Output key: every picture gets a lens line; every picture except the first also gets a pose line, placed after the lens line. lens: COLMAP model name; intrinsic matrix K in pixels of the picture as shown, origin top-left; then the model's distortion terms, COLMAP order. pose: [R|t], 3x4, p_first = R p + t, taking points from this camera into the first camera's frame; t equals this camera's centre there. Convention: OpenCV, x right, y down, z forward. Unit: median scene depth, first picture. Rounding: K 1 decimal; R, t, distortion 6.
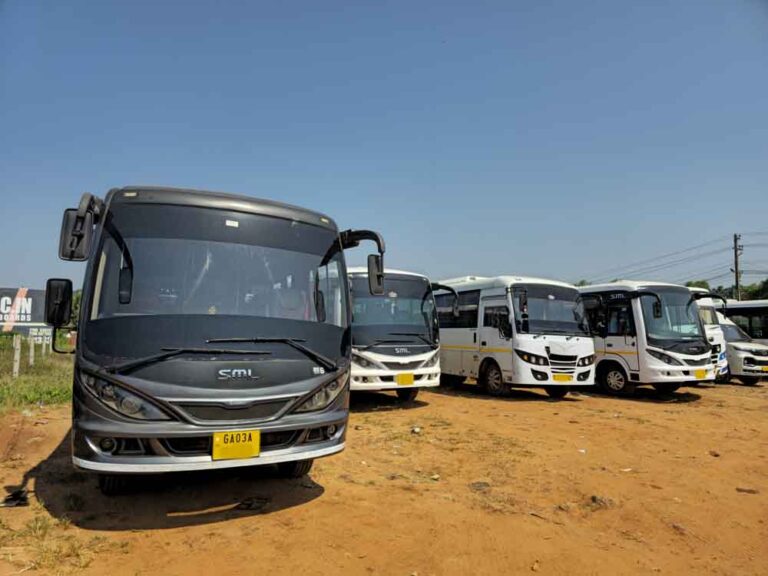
lens RADIAL K [[548.5, 0, 370.3], [0, 548.5, 285.9], [0, 0, 1]] dist [0.021404, -0.003059]
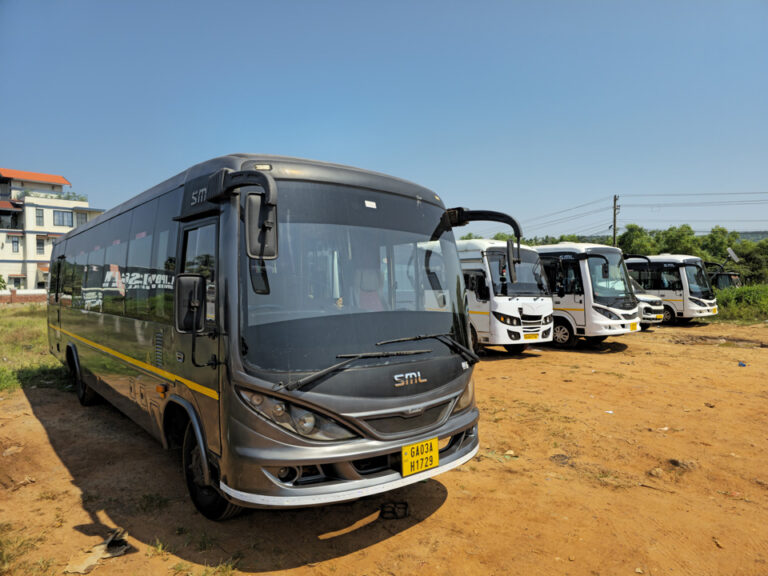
lens RADIAL K [[548.5, 0, 370.3], [0, 548.5, 285.9], [0, 0, 1]] dist [0.021404, -0.003059]
pose [[0.963107, -0.020696, 0.268323, -0.232175], [-0.006203, 0.995067, 0.099015, -0.033019], [-0.269049, -0.097027, 0.958227, 0.076493]]
